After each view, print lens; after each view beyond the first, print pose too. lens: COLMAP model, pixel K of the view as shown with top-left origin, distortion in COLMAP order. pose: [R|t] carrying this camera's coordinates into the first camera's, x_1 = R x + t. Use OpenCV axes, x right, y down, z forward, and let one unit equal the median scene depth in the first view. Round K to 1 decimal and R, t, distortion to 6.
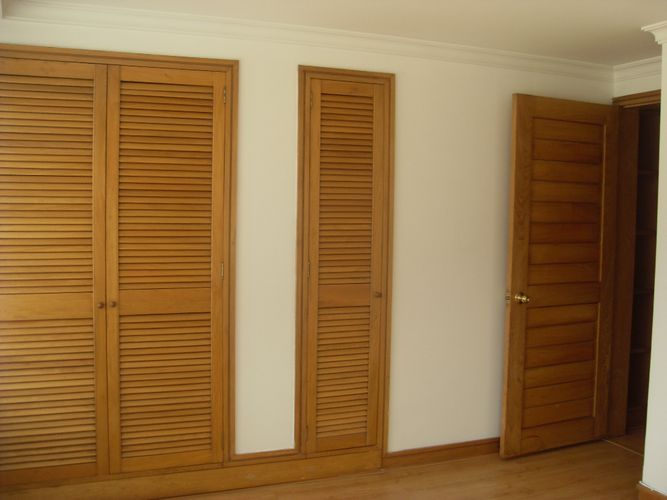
lens RADIAL K [[745.1, 0, 333.5], [0, 745.1, 250.0], [0, 0, 1]] dist [-0.189832, 0.187786]
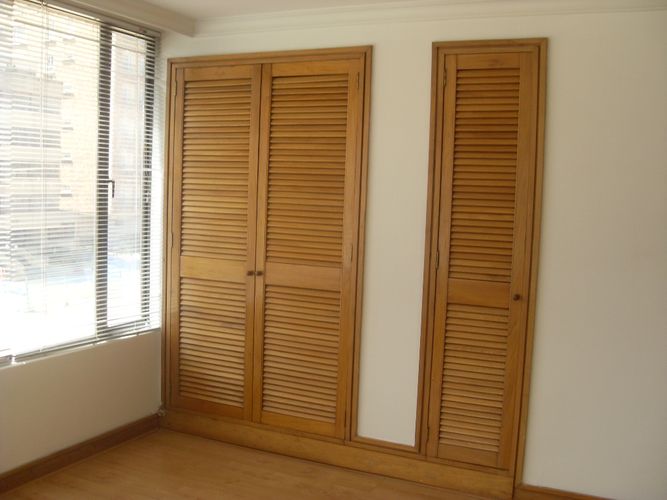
lens RADIAL K [[745.1, 0, 333.5], [0, 745.1, 250.0], [0, 0, 1]] dist [-0.189832, 0.187786]
pose [[0.661496, 0.071139, -0.746567, 0.588240], [-0.069506, 0.997022, 0.033419, -0.008768], [0.746721, 0.029784, 0.664471, 0.290956]]
